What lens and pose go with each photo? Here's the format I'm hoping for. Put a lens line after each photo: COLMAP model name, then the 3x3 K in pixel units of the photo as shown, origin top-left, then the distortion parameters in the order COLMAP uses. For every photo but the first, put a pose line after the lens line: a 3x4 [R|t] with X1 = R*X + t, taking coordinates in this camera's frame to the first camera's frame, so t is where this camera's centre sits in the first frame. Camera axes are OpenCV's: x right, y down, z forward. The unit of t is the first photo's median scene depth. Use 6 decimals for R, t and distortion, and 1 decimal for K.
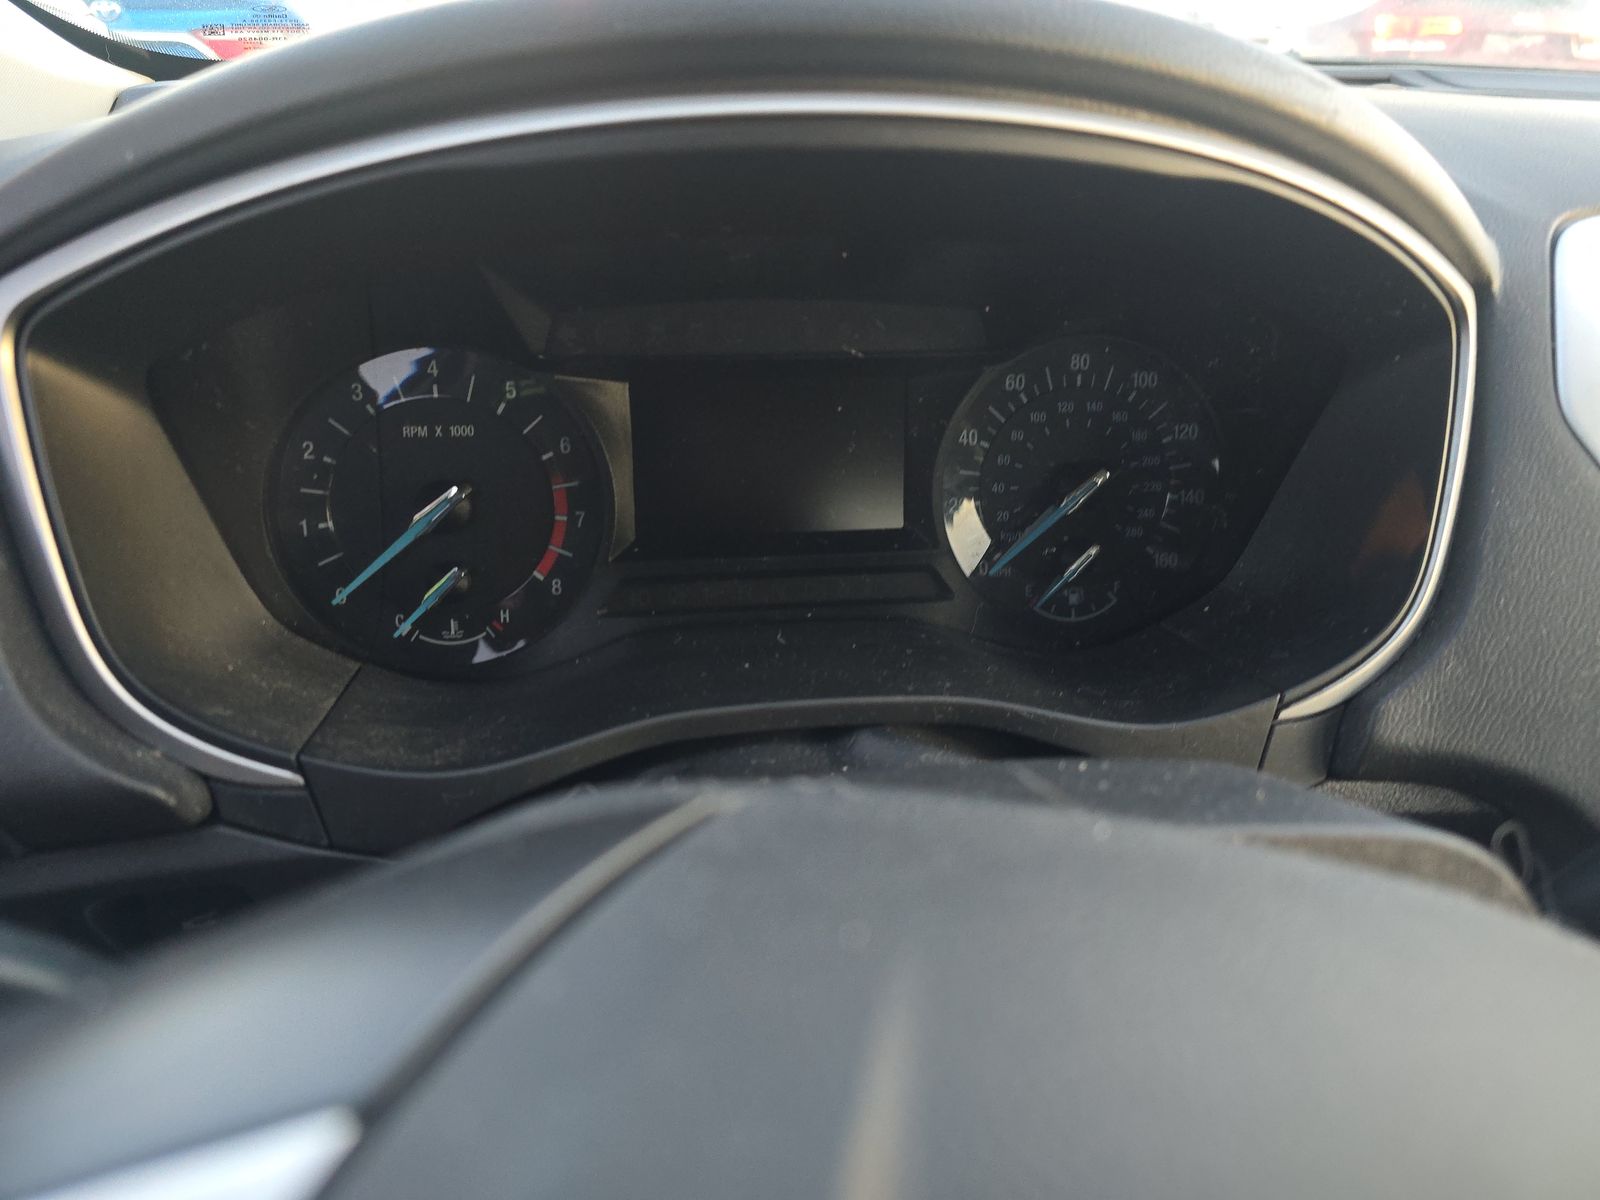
lens RADIAL K [[1078.2, 0, 800.0], [0, 1078.2, 600.0], [0, 0, 1]] dist [0.045982, -0.045436]
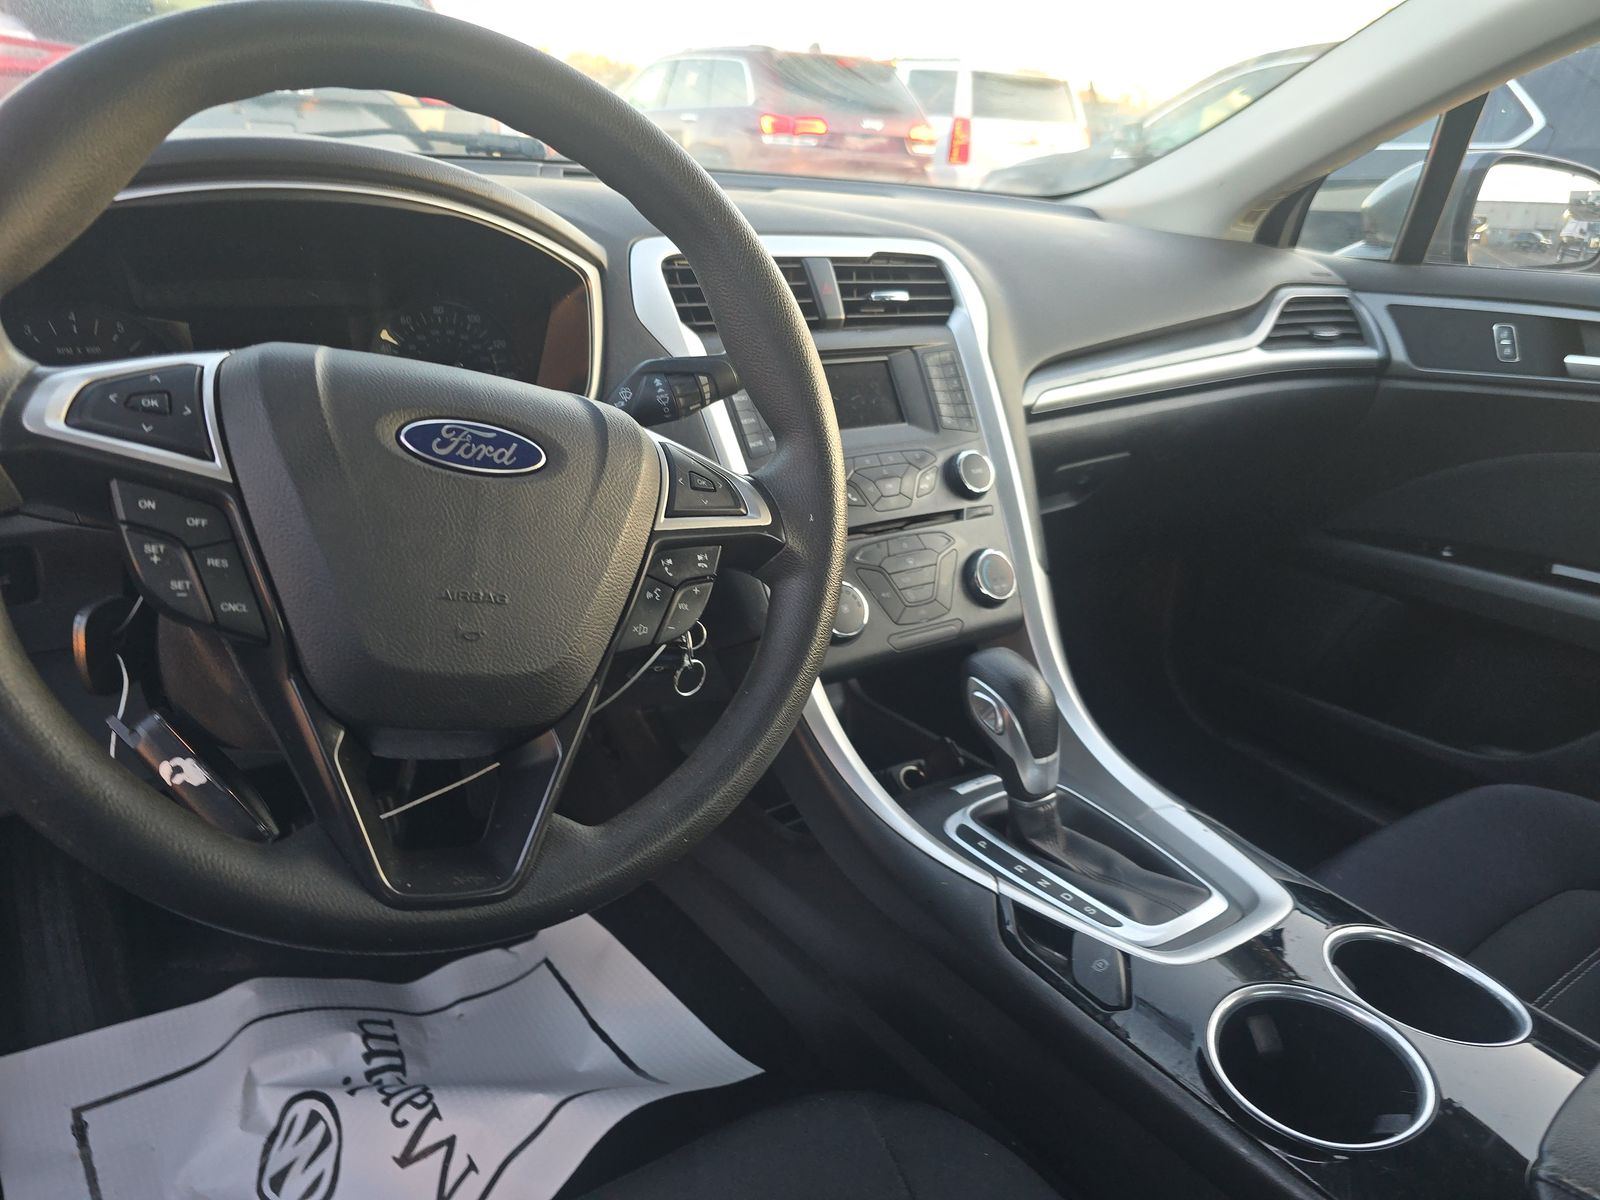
lens RADIAL K [[1078.2, 0, 800.0], [0, 1078.2, 600.0], [0, 0, 1]] dist [0.045982, -0.045436]
pose [[0.899141, -0.141963, 0.413995, -0.051821], [0.167173, 0.985608, -0.025103, 0.480018], [-0.404473, 0.091780, 0.909933, -1.076292]]
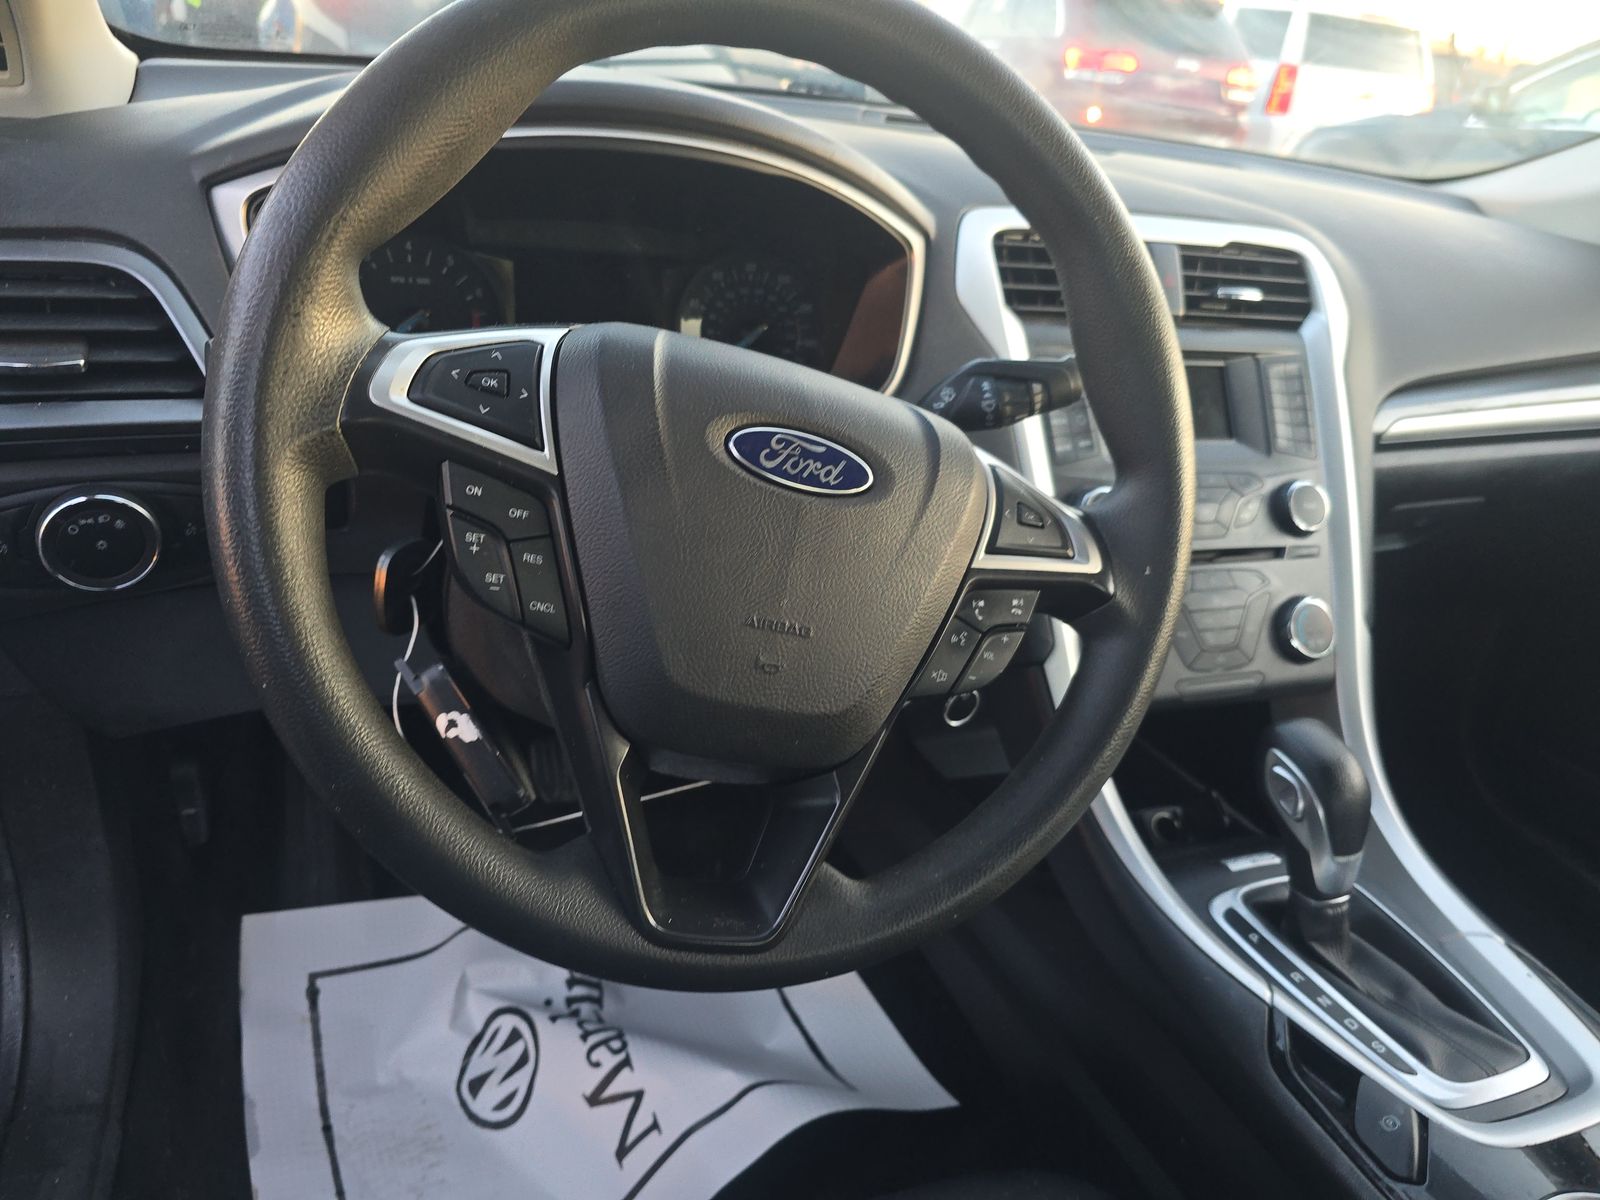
lens RADIAL K [[1086.8, 0, 800.0], [0, 1086.8, 600.0], [0, 0, 1]] dist [0.066492, -0.099216]
pose [[0.973940, -0.012731, 0.226447, -0.105553], [0.010592, 0.999887, 0.010656, 0.353591], [-0.226557, -0.007980, 0.973965, -0.924725]]
